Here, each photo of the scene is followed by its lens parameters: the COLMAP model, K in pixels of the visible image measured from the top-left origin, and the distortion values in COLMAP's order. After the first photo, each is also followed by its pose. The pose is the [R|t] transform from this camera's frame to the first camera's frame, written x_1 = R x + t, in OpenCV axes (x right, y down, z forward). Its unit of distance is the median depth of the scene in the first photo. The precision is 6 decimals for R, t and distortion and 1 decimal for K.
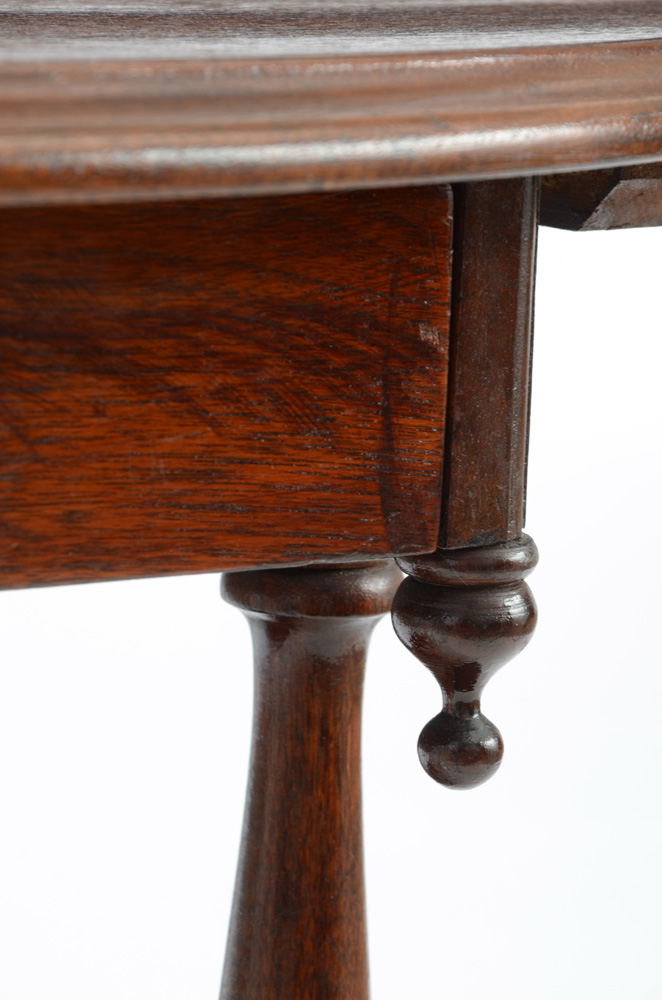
lens RADIAL K [[4234.3, 0, 333.1], [0, 4234.3, 502.1], [0, 0, 1]] dist [0.989183, 0.000000]
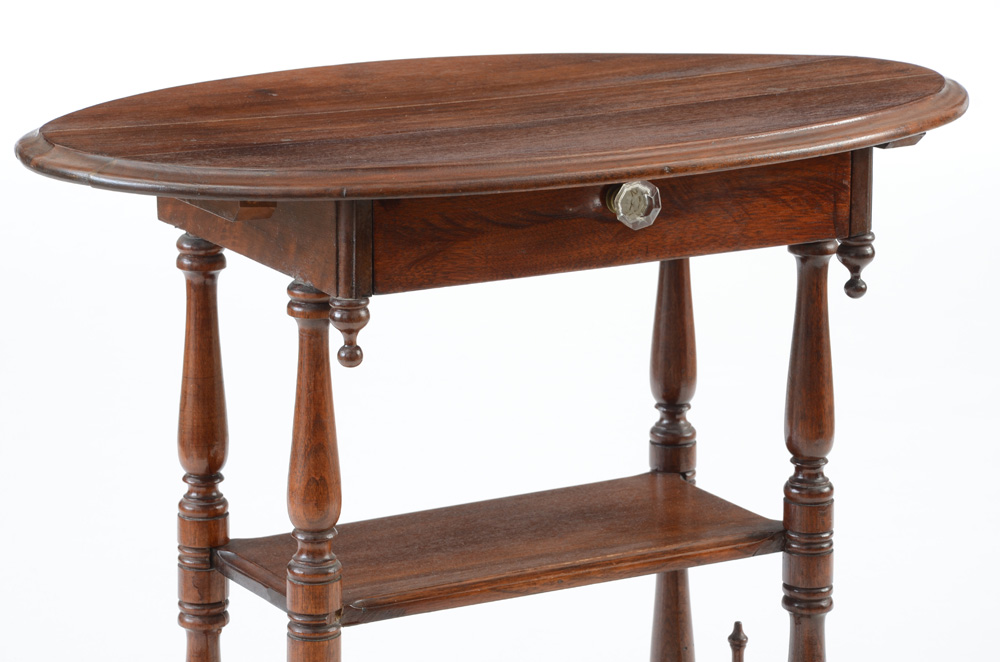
lens RADIAL K [[4231.5, 0, 494.9], [0, 4231.5, 335.7], [0, 0, 1]] dist [1.774010, 0.000000]
pose [[0.998418, -0.030850, -0.047005, -0.117404], [0.032520, 0.998851, 0.035194, -0.047059], [0.045866, -0.036667, 0.998274, -2.949915]]
